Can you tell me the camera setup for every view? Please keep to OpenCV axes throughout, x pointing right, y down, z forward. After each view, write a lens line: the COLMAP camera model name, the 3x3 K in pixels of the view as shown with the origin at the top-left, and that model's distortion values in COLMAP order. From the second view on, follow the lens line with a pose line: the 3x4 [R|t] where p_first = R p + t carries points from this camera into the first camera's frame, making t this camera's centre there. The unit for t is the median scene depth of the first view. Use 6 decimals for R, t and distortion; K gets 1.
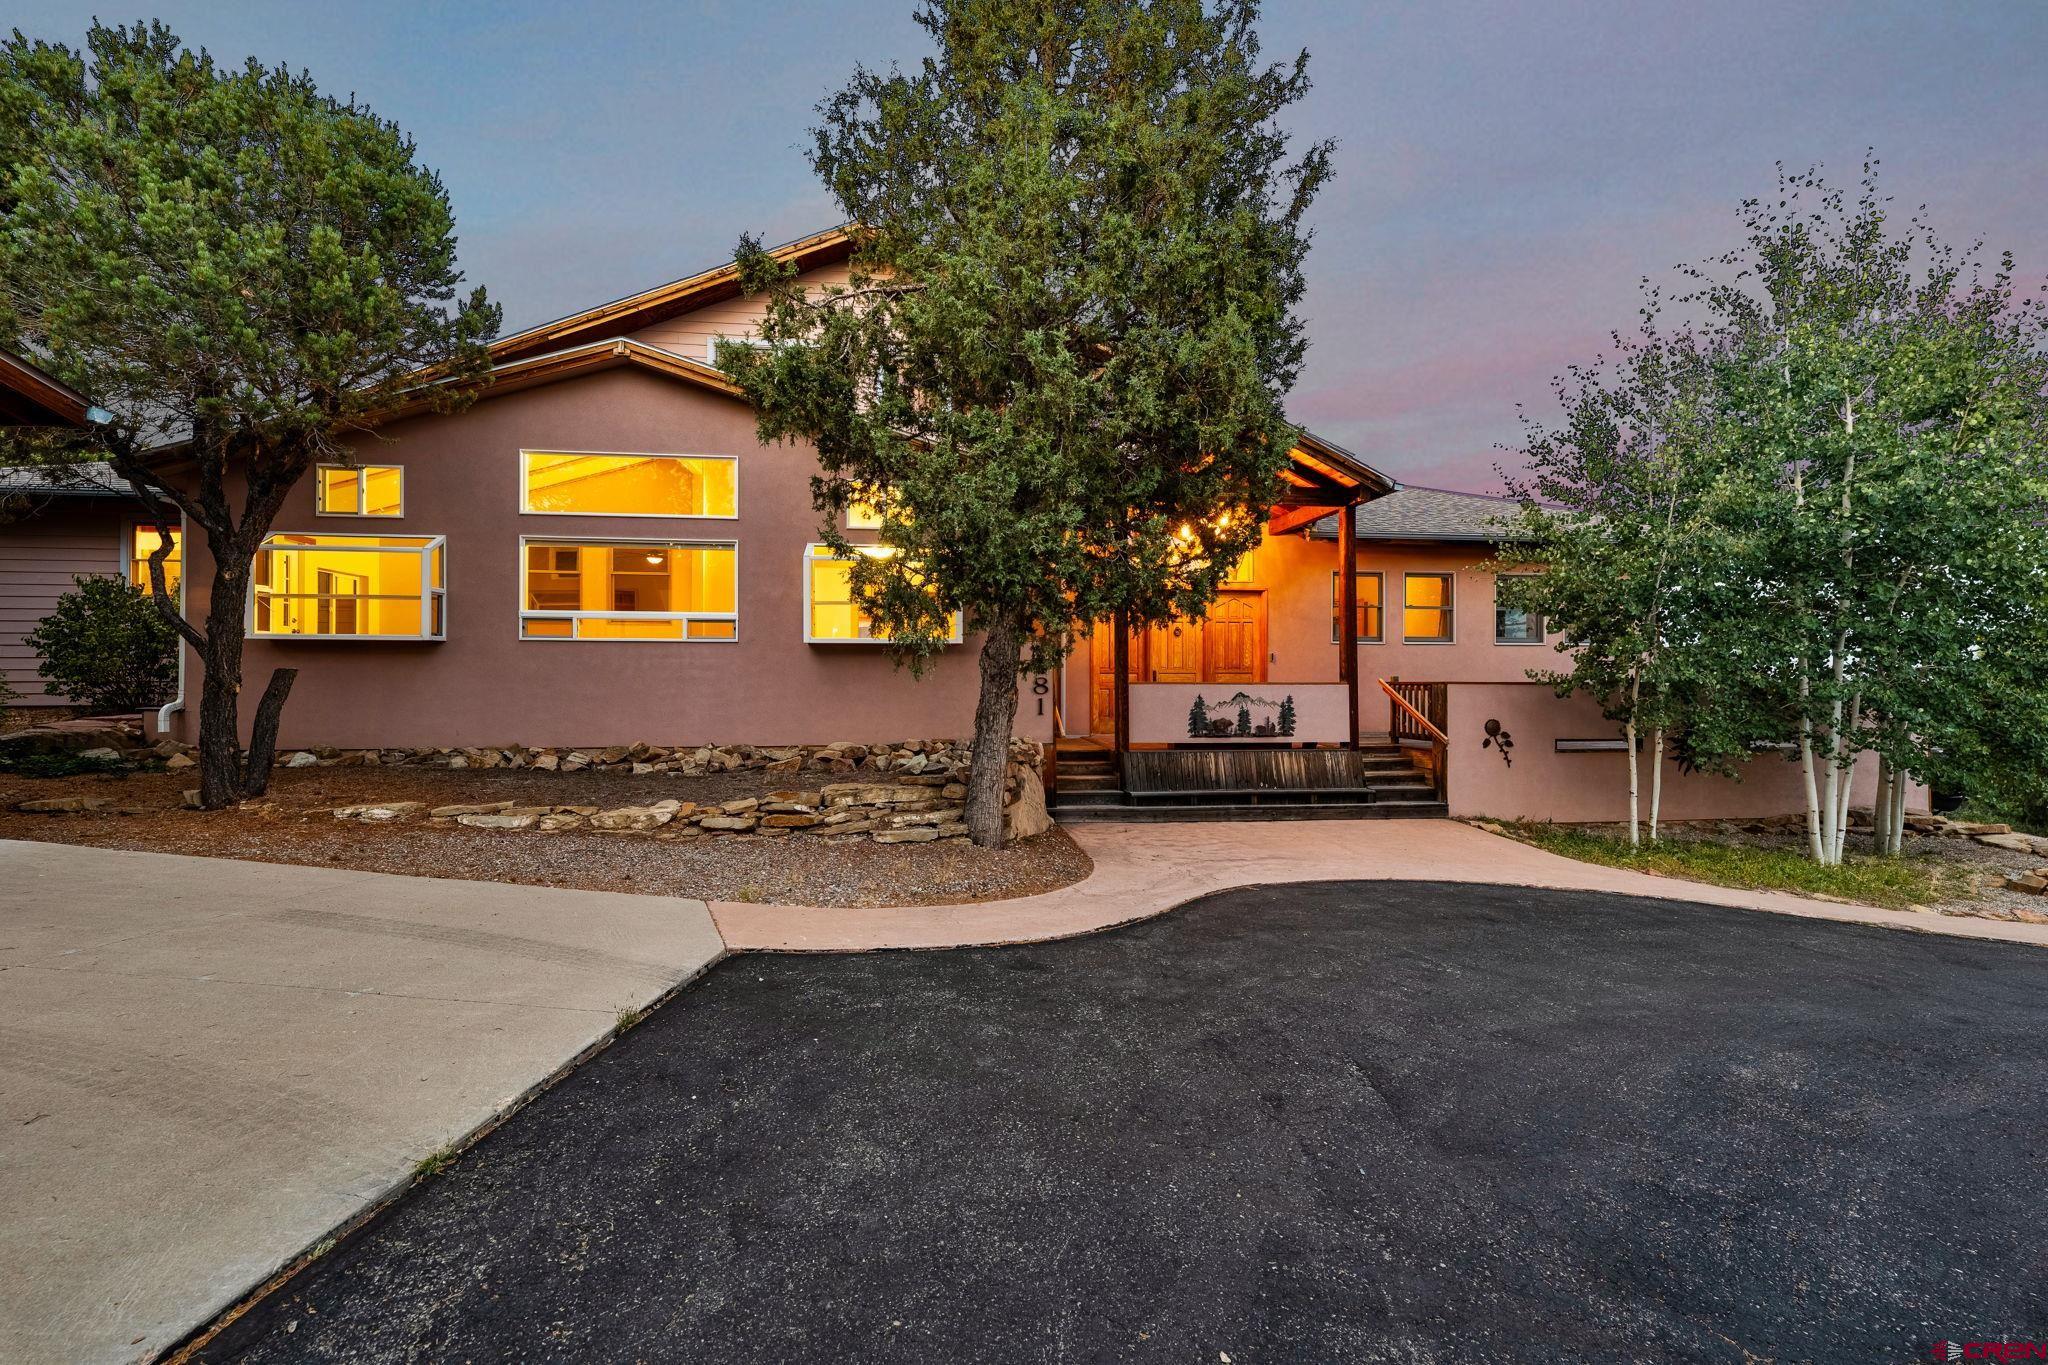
lens RADIAL K [[844.5, 0, 1020.5], [0, 844.5, 678.7], [0, 0, 1]] dist [0.004975, -0.000920]
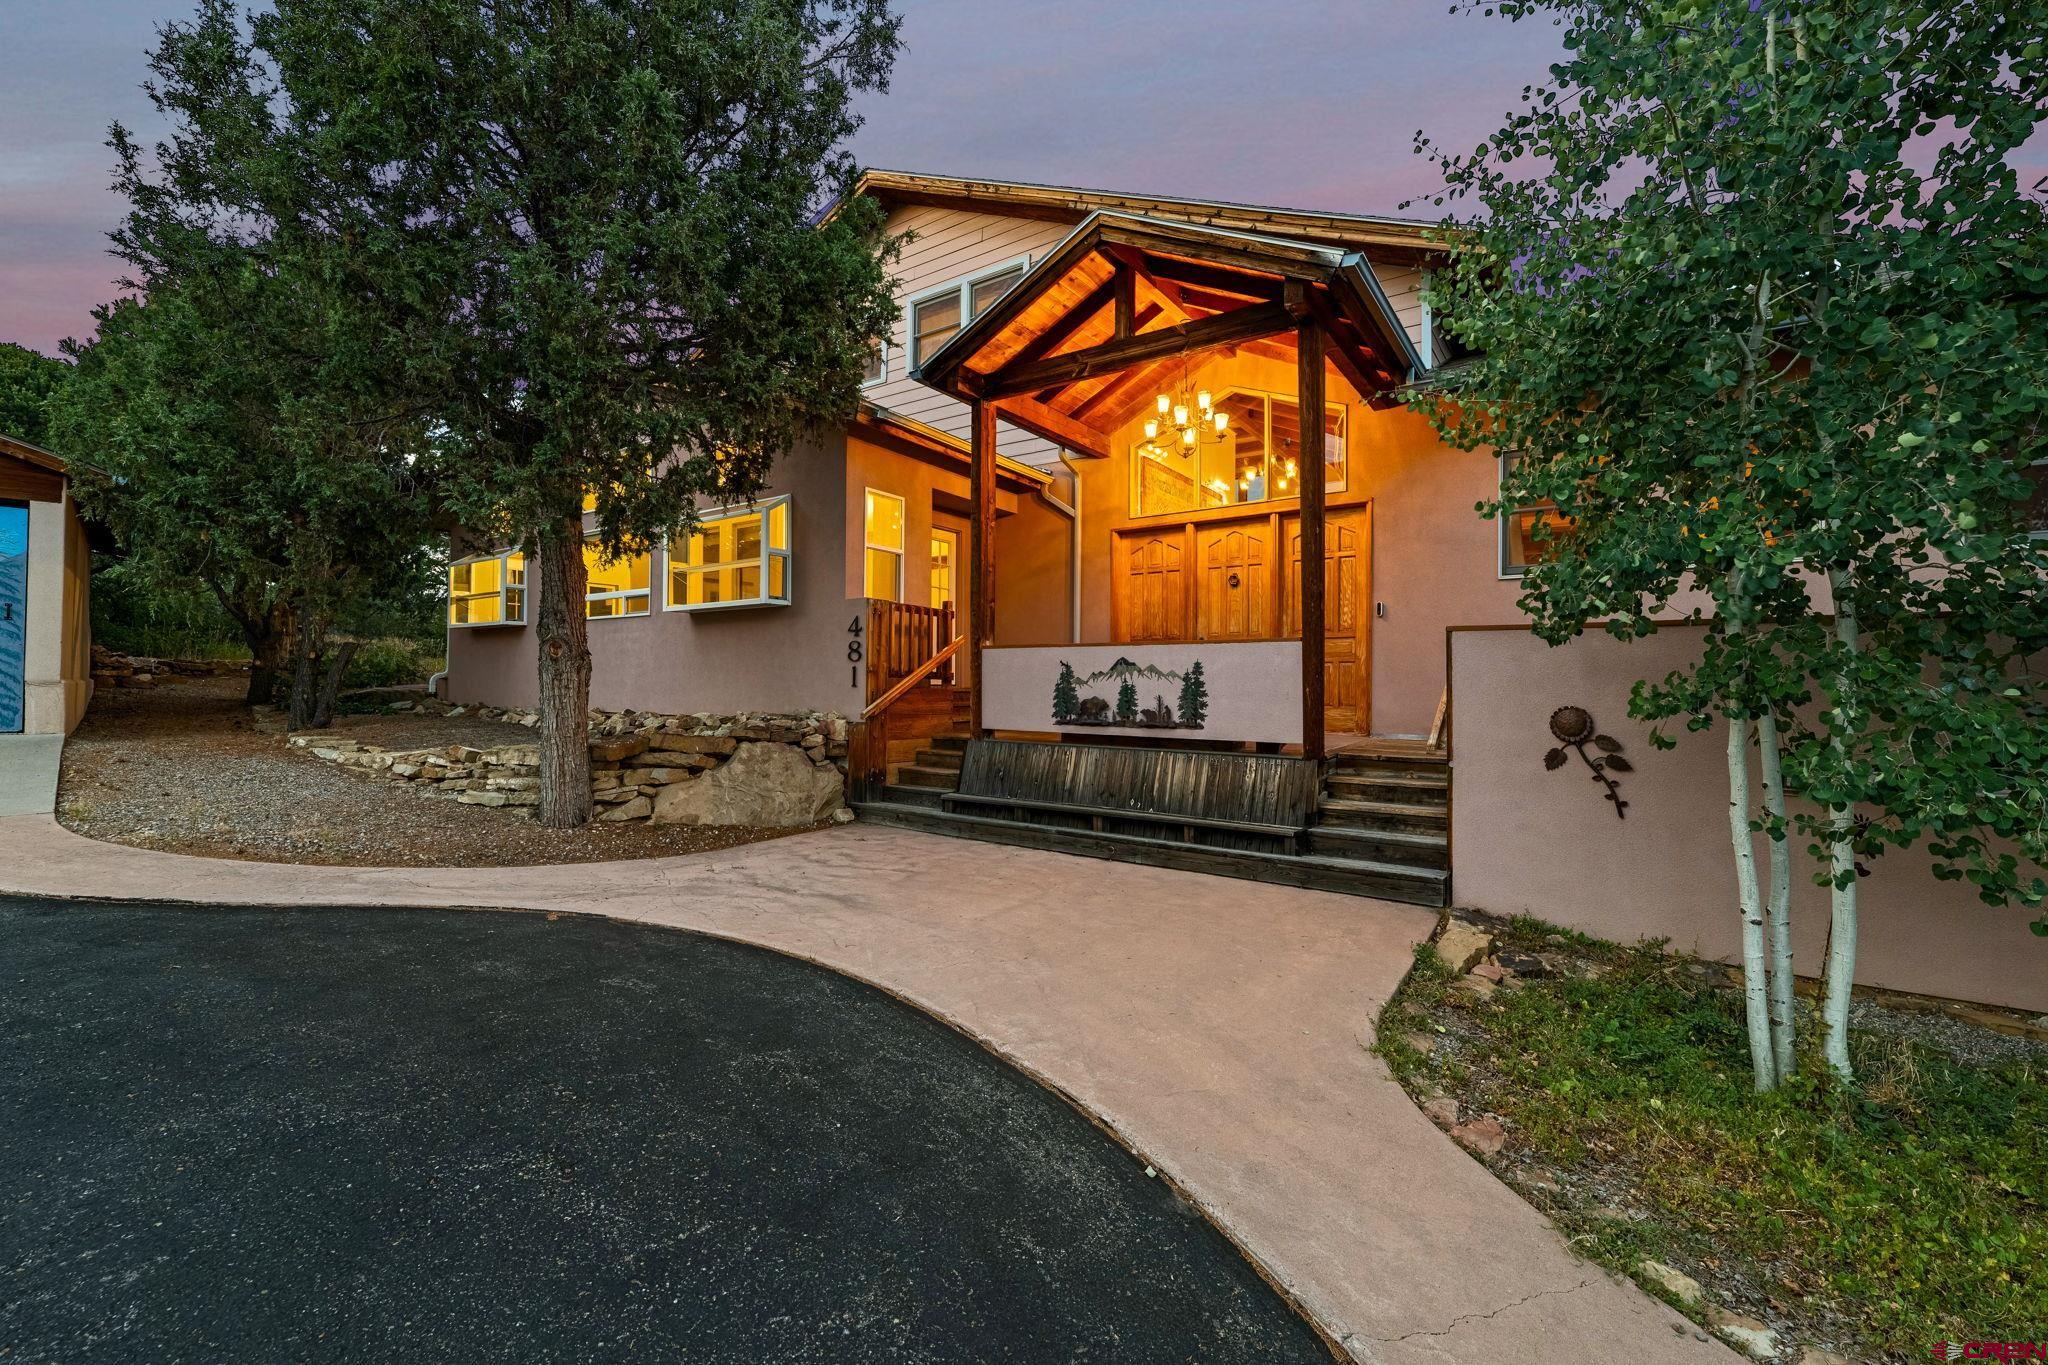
lens RADIAL K [[844.5, 0, 1024.1], [0, 844.5, 679.5], [0, 0, 1]] dist [0.004975, -0.000920]
pose [[0.749272, -0.001237, -0.662261, 0.634302], [-0.006294, 0.999940, -0.008988, 0.039093], [0.662232, 0.010903, 0.749220, 0.467260]]
